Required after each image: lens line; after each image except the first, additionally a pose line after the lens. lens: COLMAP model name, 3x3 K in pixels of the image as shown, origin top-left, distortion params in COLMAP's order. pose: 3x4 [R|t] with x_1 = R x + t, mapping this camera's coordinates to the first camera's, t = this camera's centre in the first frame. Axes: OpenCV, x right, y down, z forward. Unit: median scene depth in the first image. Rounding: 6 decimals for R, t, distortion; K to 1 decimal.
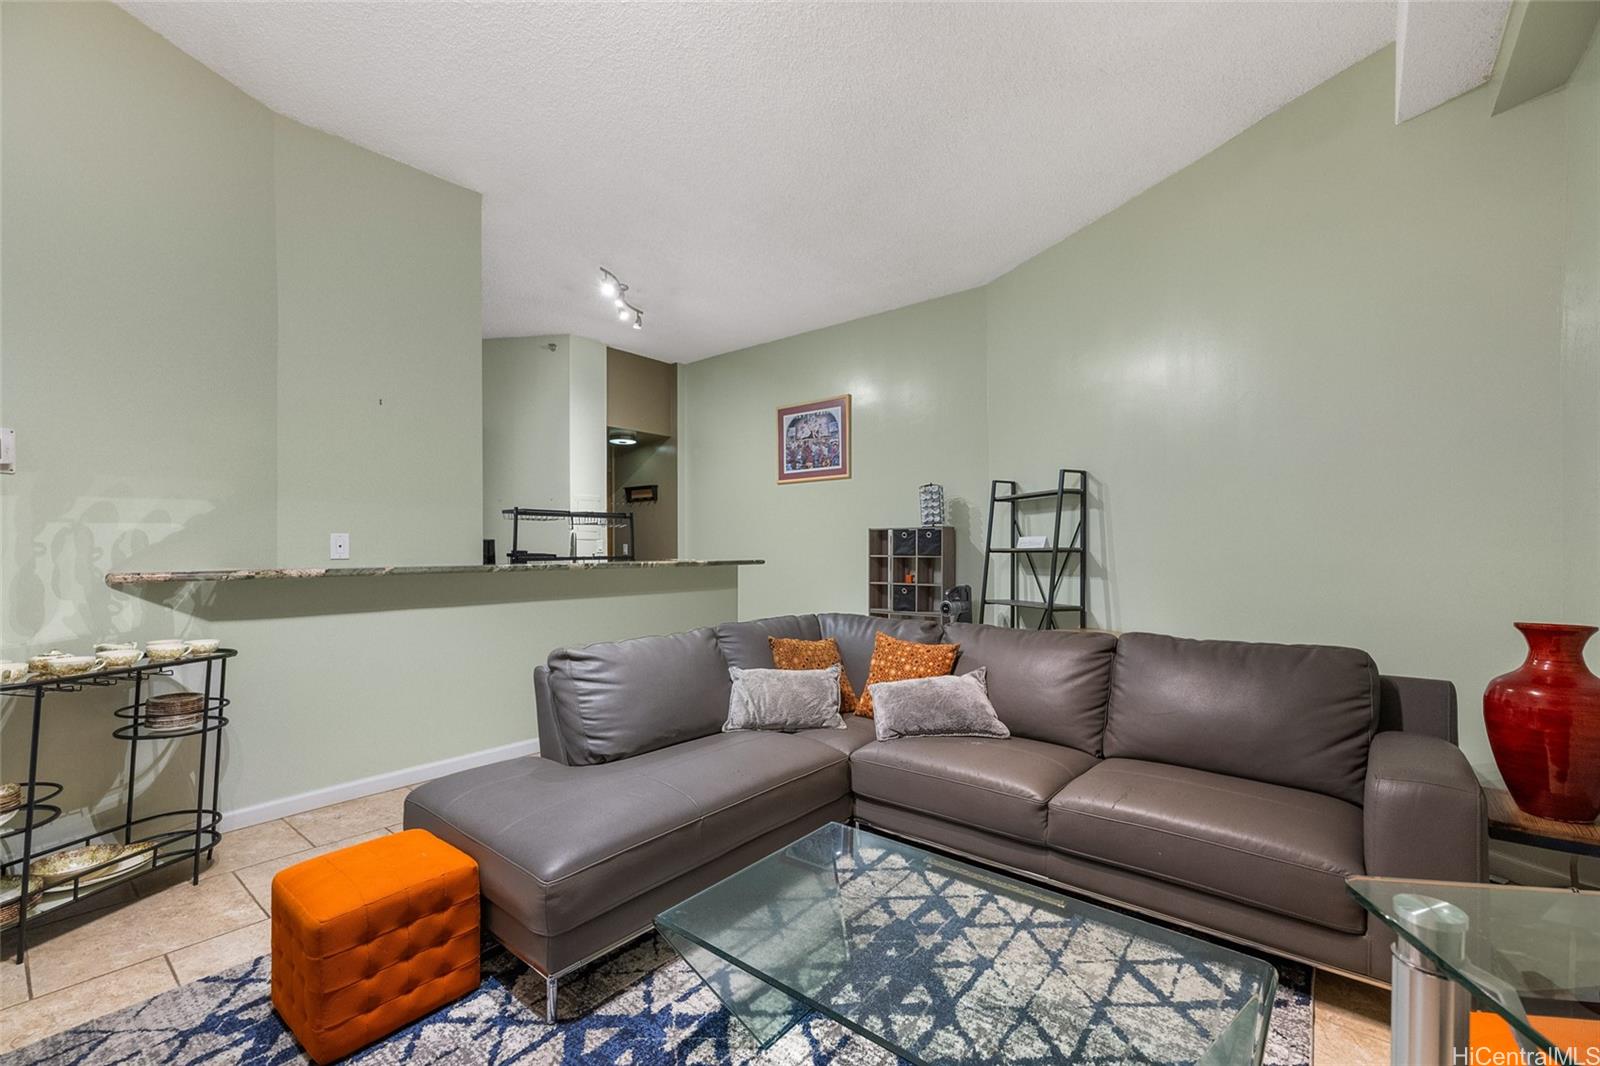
lens RADIAL K [[688.2, 0, 809.5], [0, 688.2, 552.0], [0, 0, 1]] dist [0.000958, 0.000091]
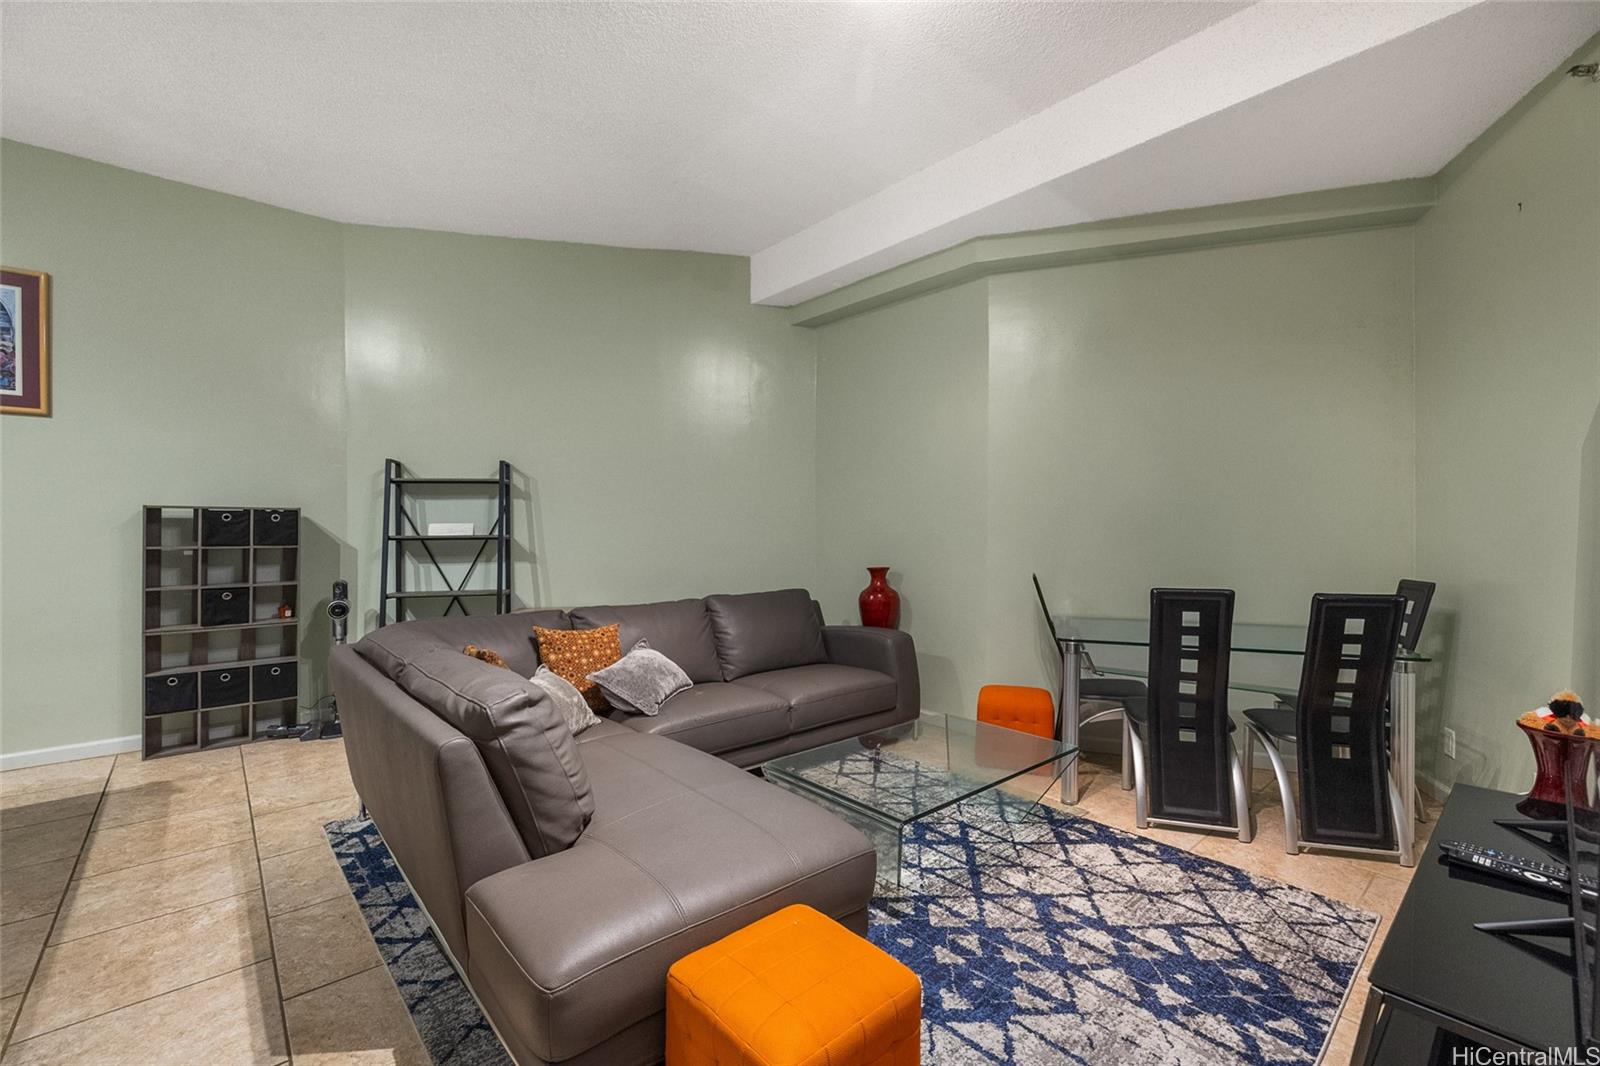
lens RADIAL K [[679.0, 0, 815.7], [0, 679.0, 535.2], [0, 0, 1]] dist [-0.000628, -0.000196]
pose [[0.142349, -0.004802, 0.989805, -0.574252], [0.003699, 0.999984, 0.004320, -0.008494], [-0.989810, 0.003047, 0.142364, 0.370067]]
